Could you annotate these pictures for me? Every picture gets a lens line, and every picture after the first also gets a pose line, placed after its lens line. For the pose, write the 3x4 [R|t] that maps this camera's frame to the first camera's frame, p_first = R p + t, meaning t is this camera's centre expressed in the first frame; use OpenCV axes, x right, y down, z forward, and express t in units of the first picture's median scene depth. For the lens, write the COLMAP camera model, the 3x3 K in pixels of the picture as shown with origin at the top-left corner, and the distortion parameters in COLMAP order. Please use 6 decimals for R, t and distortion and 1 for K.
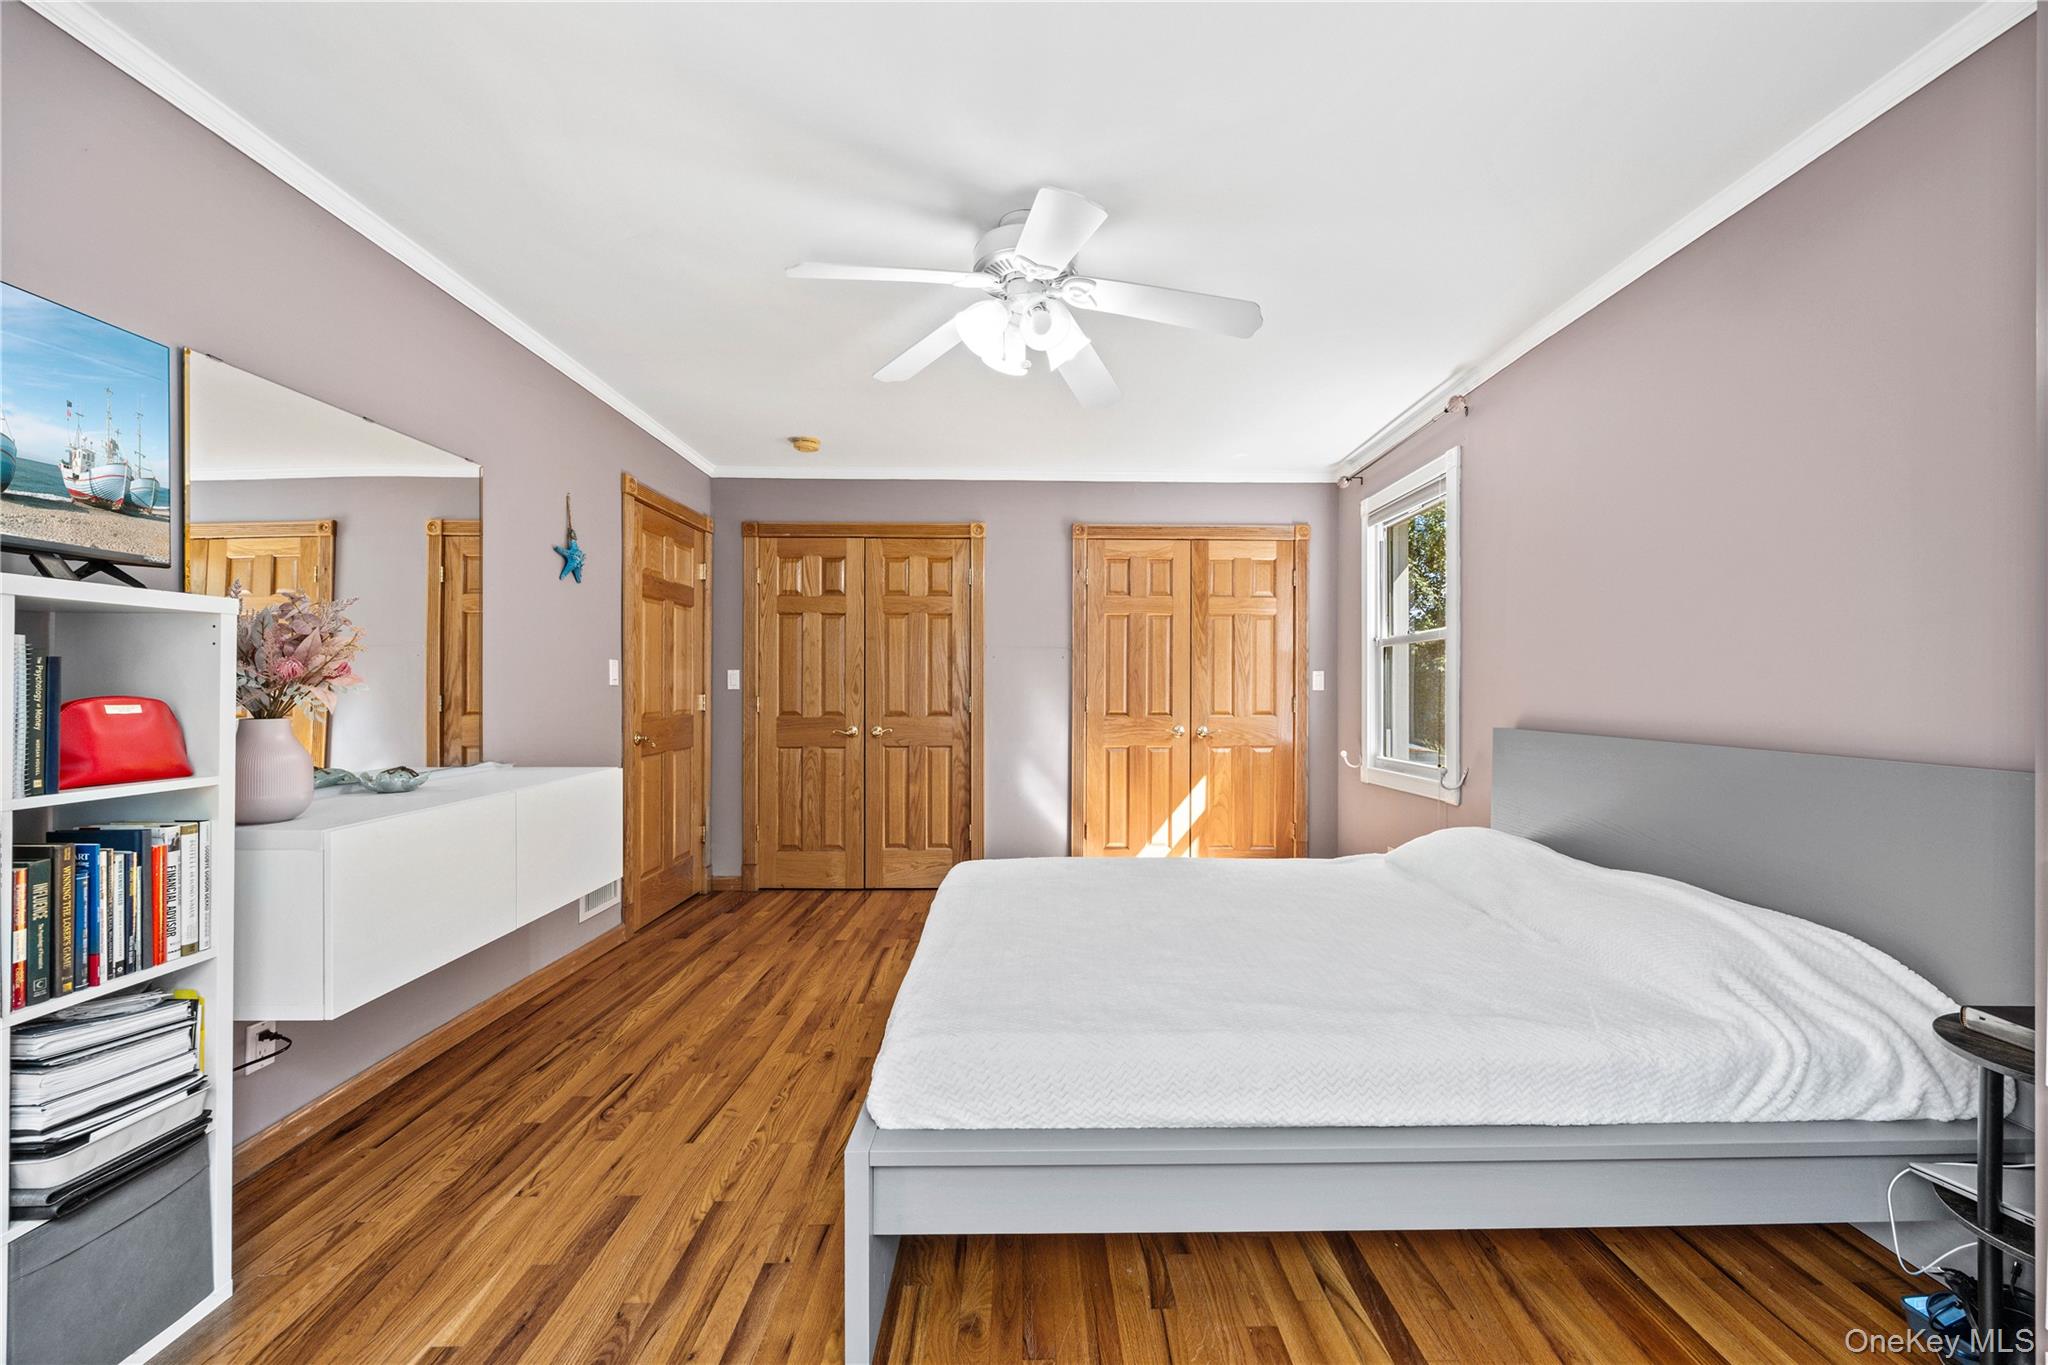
lens RADIAL K [[801.0, 0, 1022.9], [0, 801.0, 689.6], [0, 0, 1]] dist [-0.000235, 0.000001]
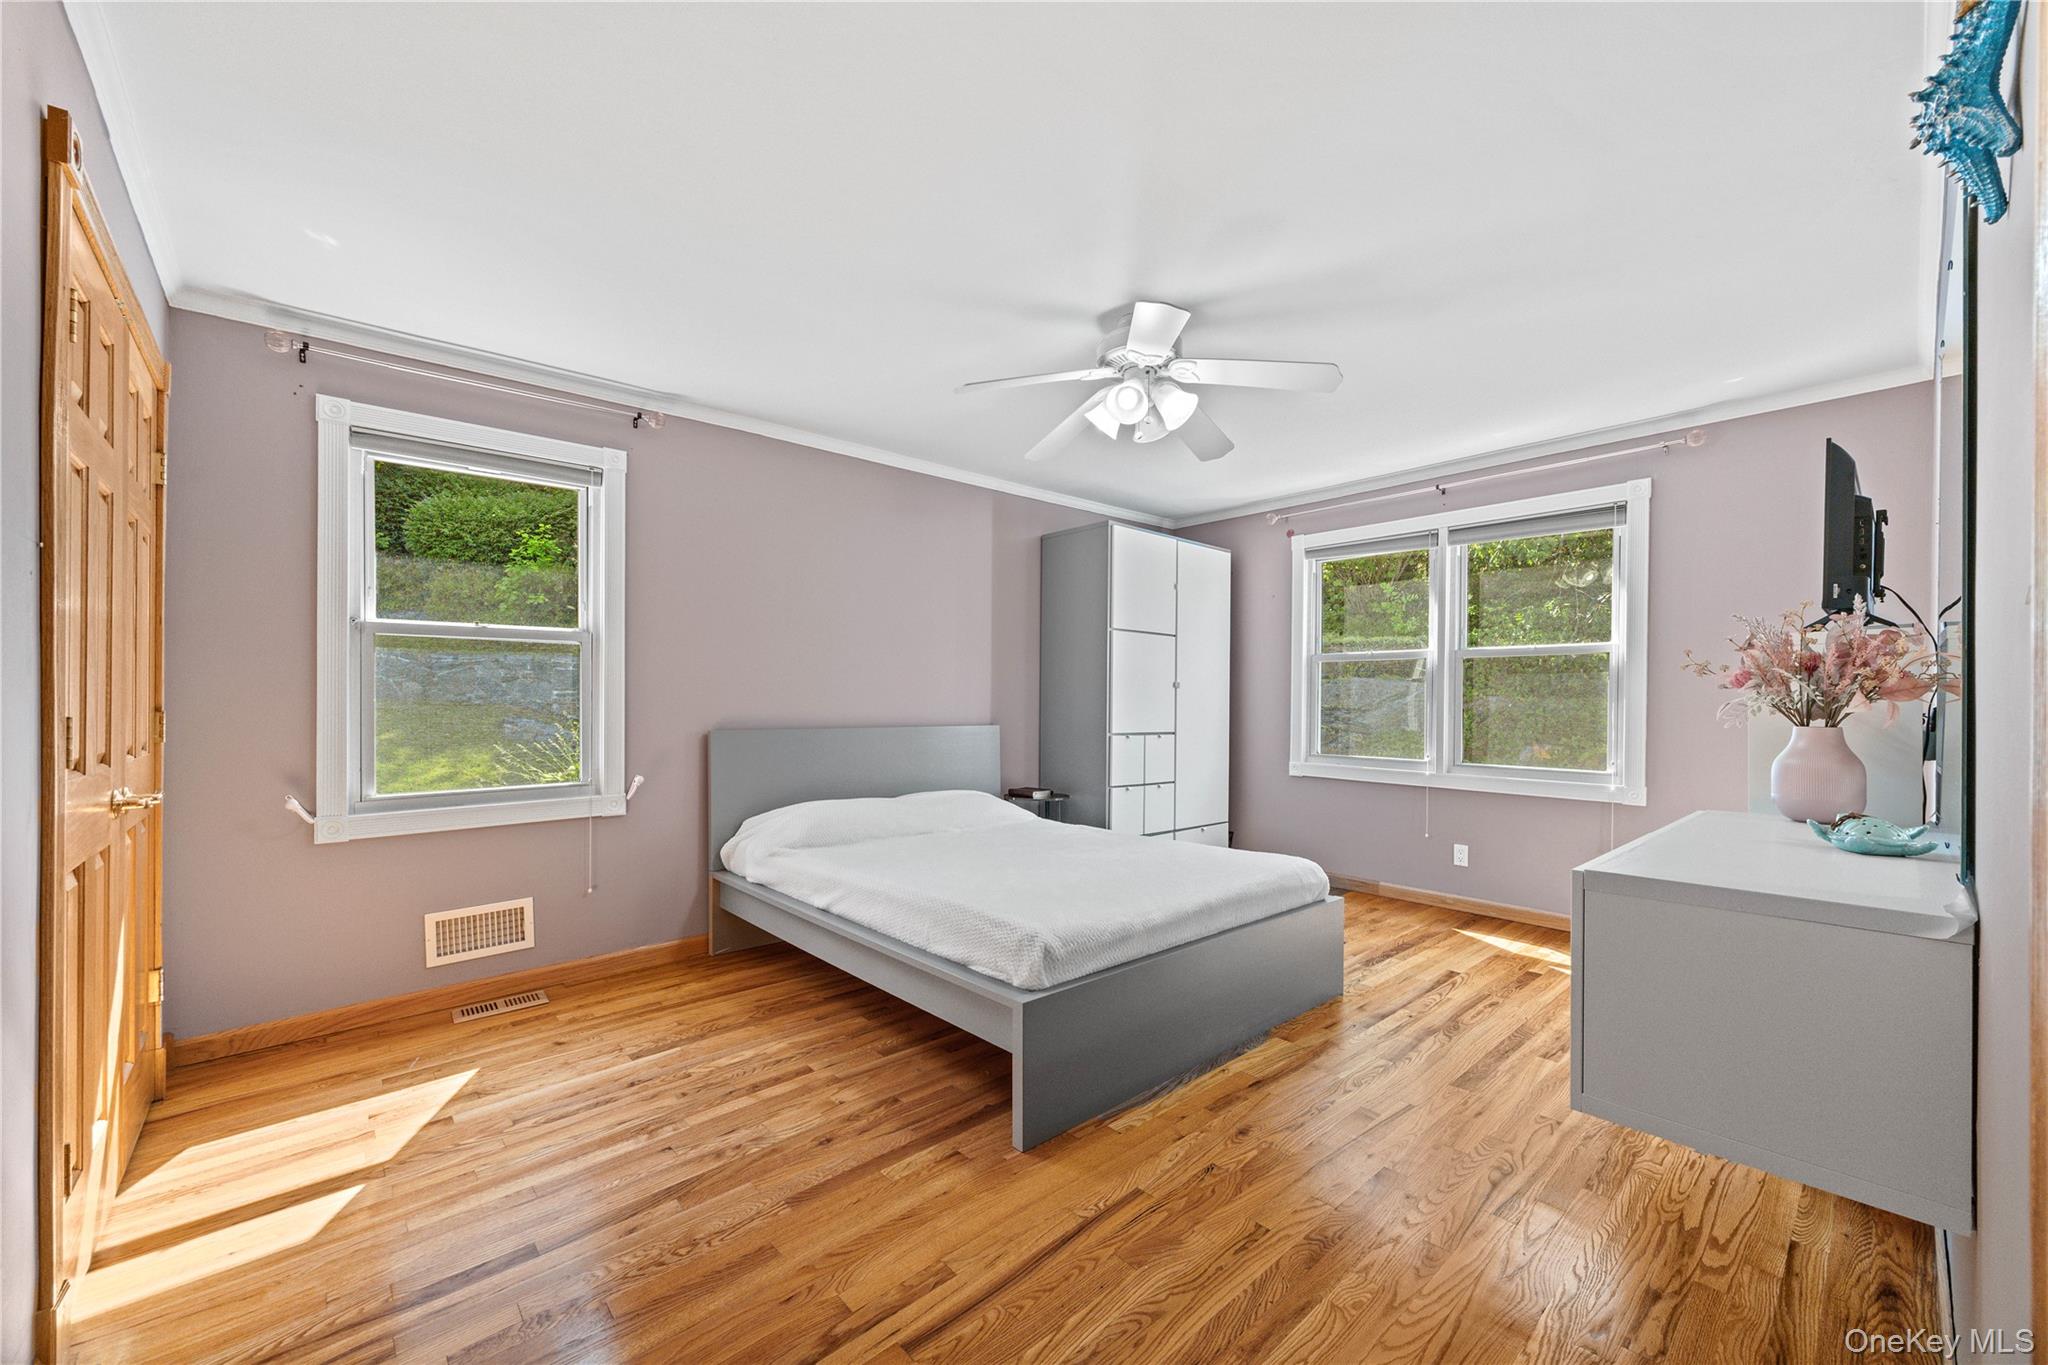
lens RADIAL K [[801.0, 0, 1023.9], [0, 801.0, 691.6], [0, 0, 1]] dist [-0.000235, 0.000001]
pose [[-0.668560, 0.000345, 0.743658, -0.823523], [-0.005532, 0.999970, -0.005437, -0.001373], [-0.743637, -0.007749, -0.668538, 2.006465]]
